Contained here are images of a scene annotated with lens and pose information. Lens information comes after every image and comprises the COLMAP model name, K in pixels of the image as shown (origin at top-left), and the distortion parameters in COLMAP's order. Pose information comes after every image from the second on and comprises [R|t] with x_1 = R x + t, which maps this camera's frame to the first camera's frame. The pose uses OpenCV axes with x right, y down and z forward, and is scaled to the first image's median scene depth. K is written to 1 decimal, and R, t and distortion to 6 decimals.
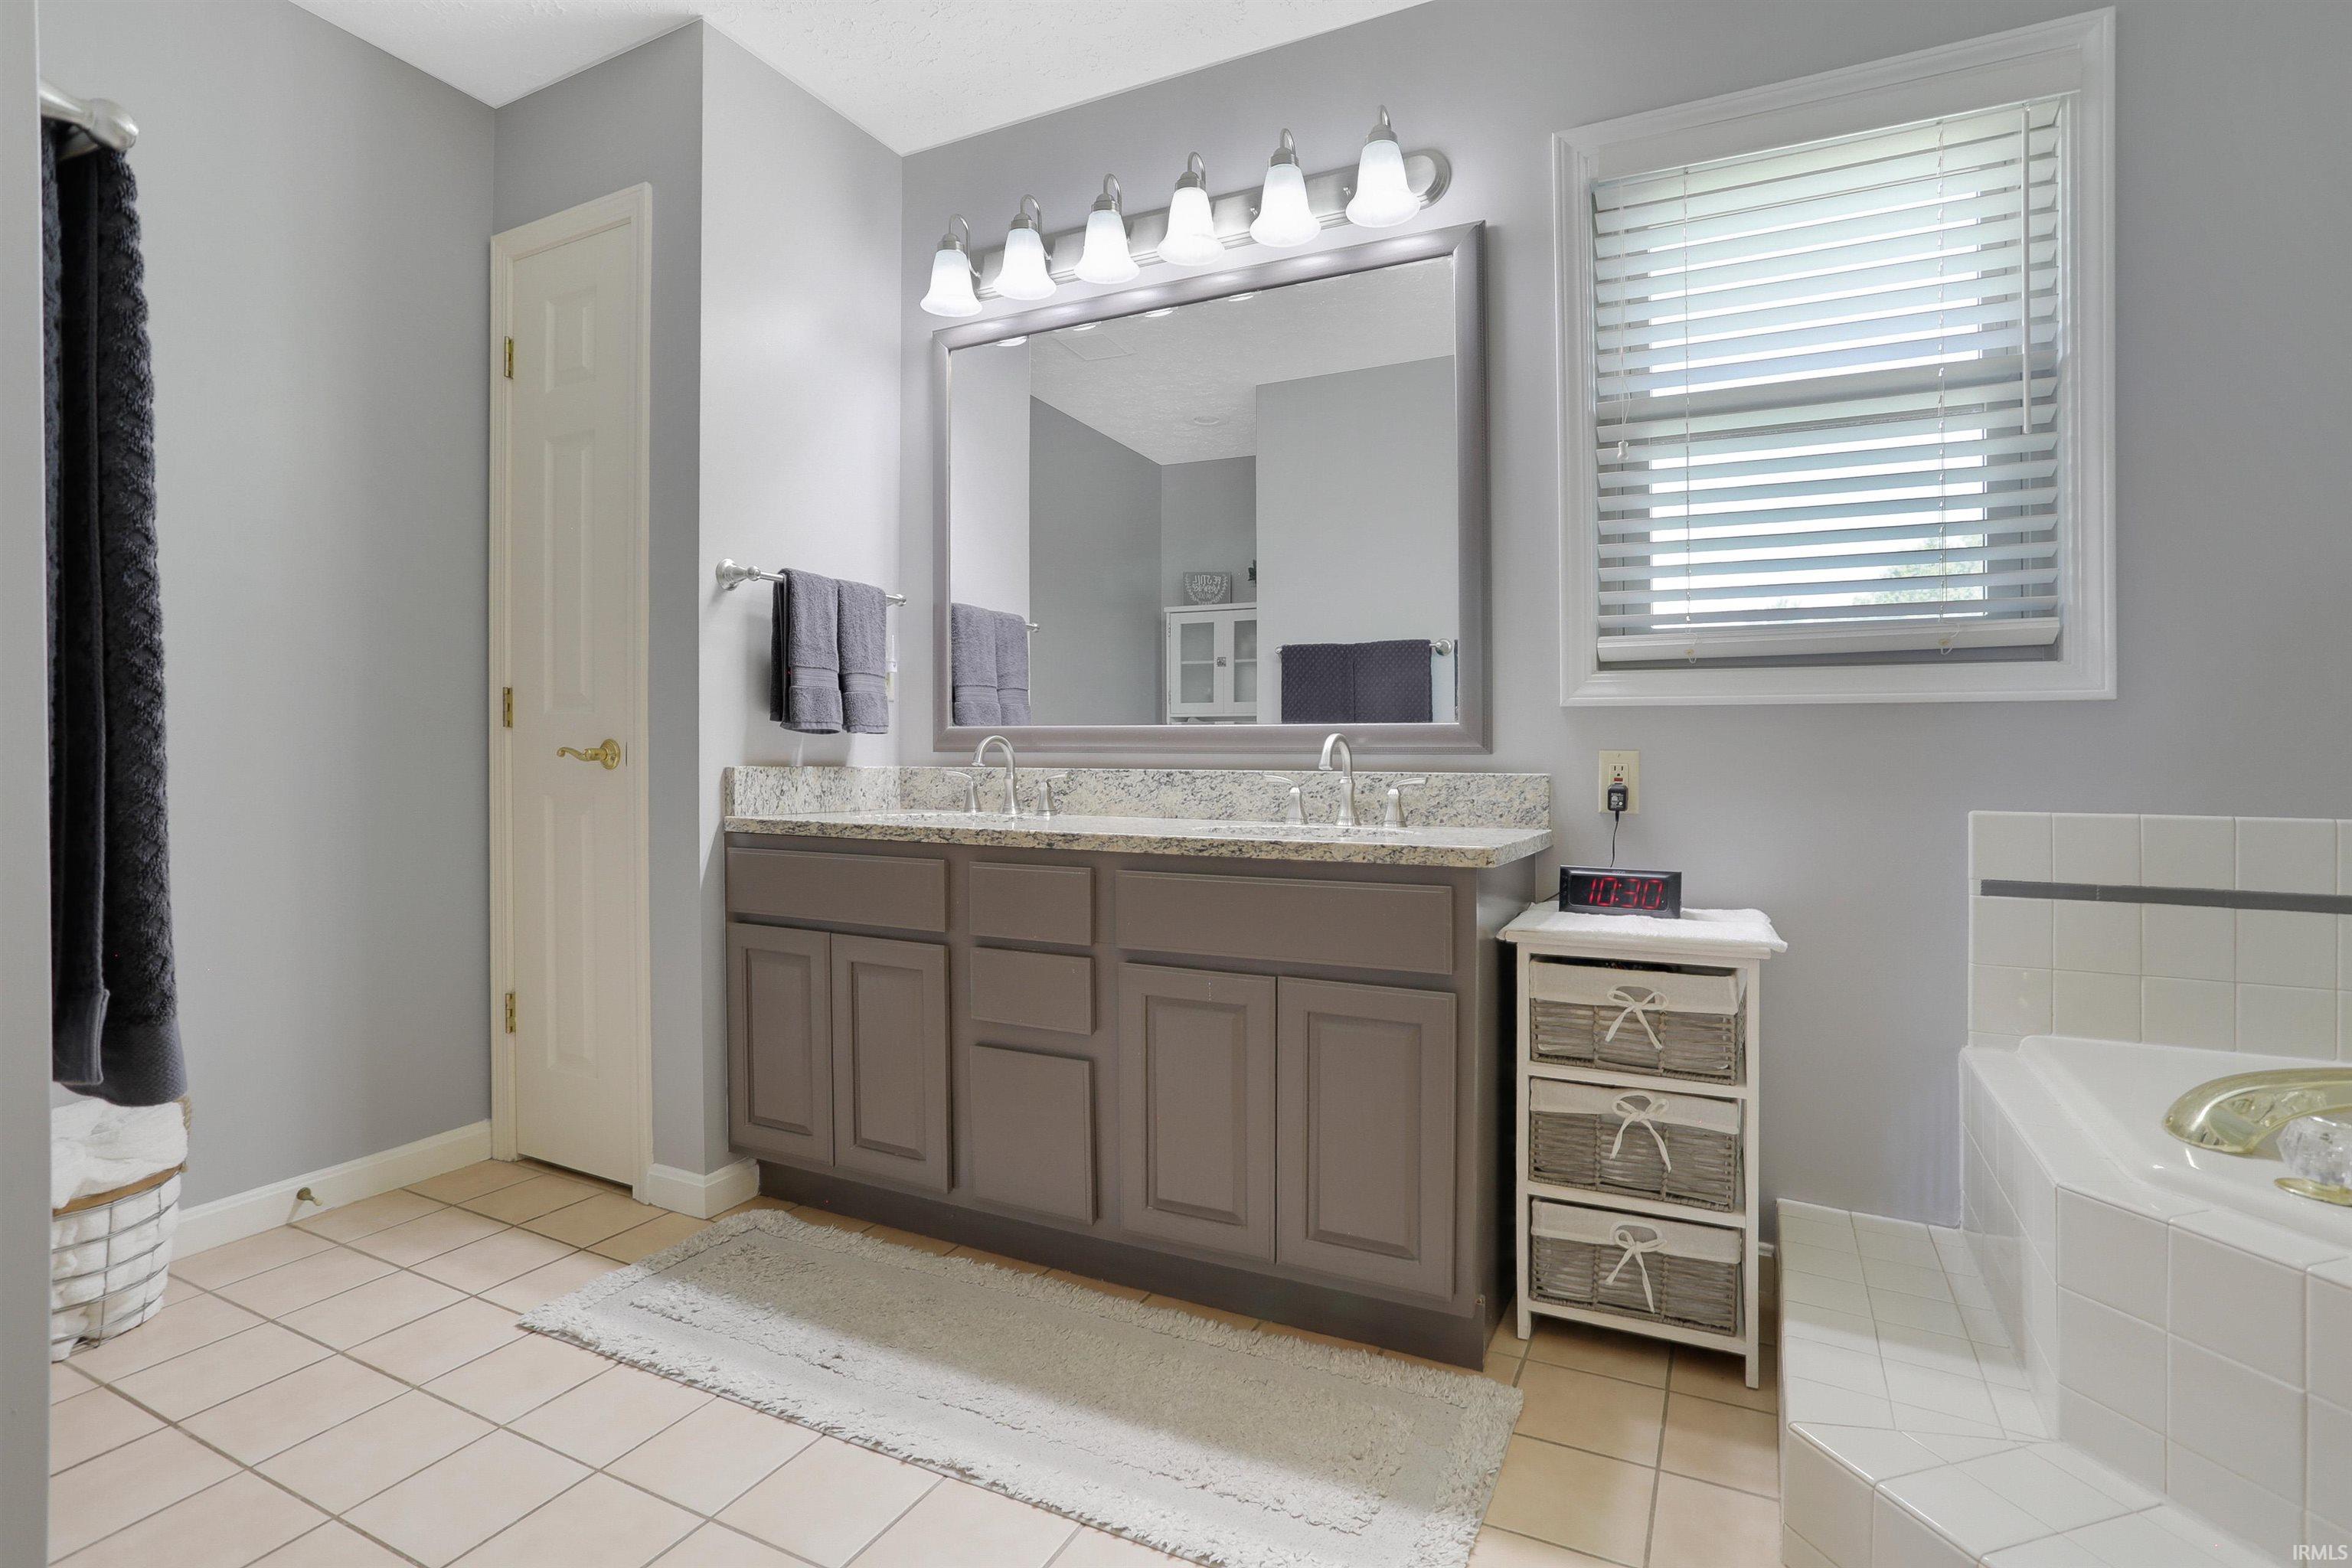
lens RADIAL K [[1141.7, 0, 1175.3], [0, 1141.7, 771.7], [0, 0, 1]] dist [-0.085295, 0.037665]
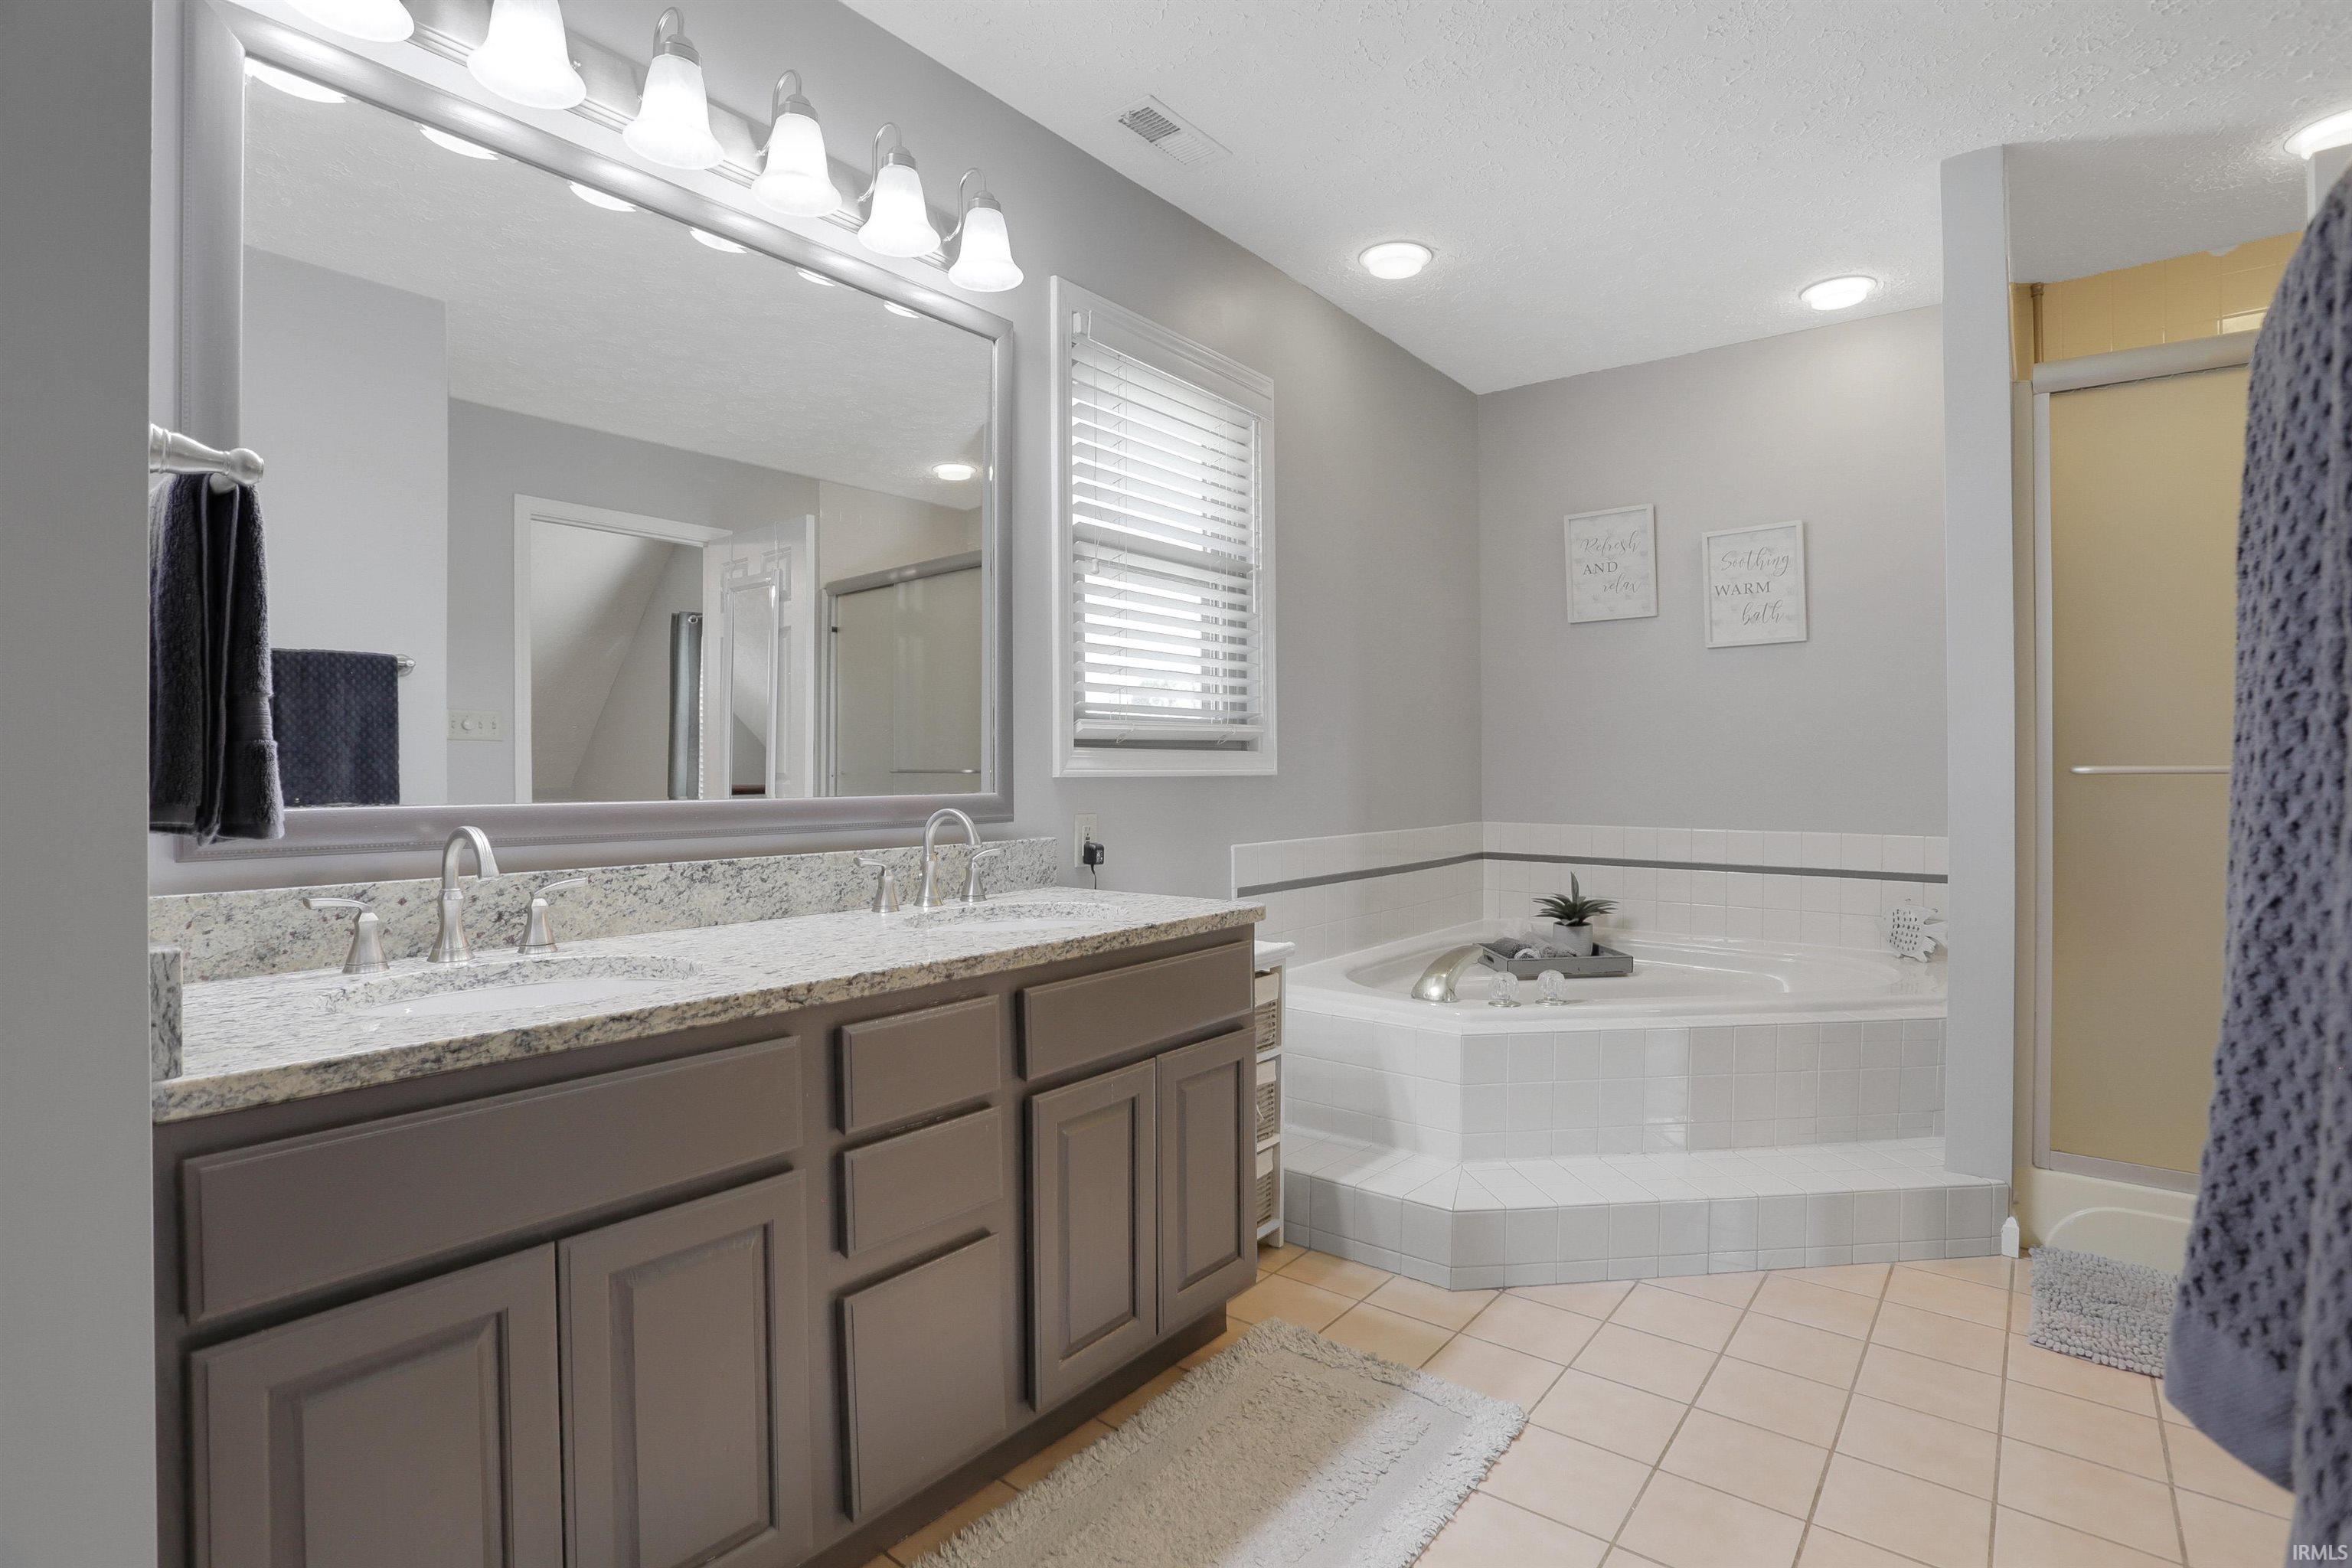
lens RADIAL K [[1141.7, 0, 1175.3], [0, 1141.7, 771.7], [0, 0, 1]] dist [-0.085295, 0.037665]
pose [[0.190955, -0.008782, 0.981559, -0.791927], [0.012381, 0.999902, 0.006537, -0.072246], [-0.981521, 0.010904, 0.191045, 0.682144]]
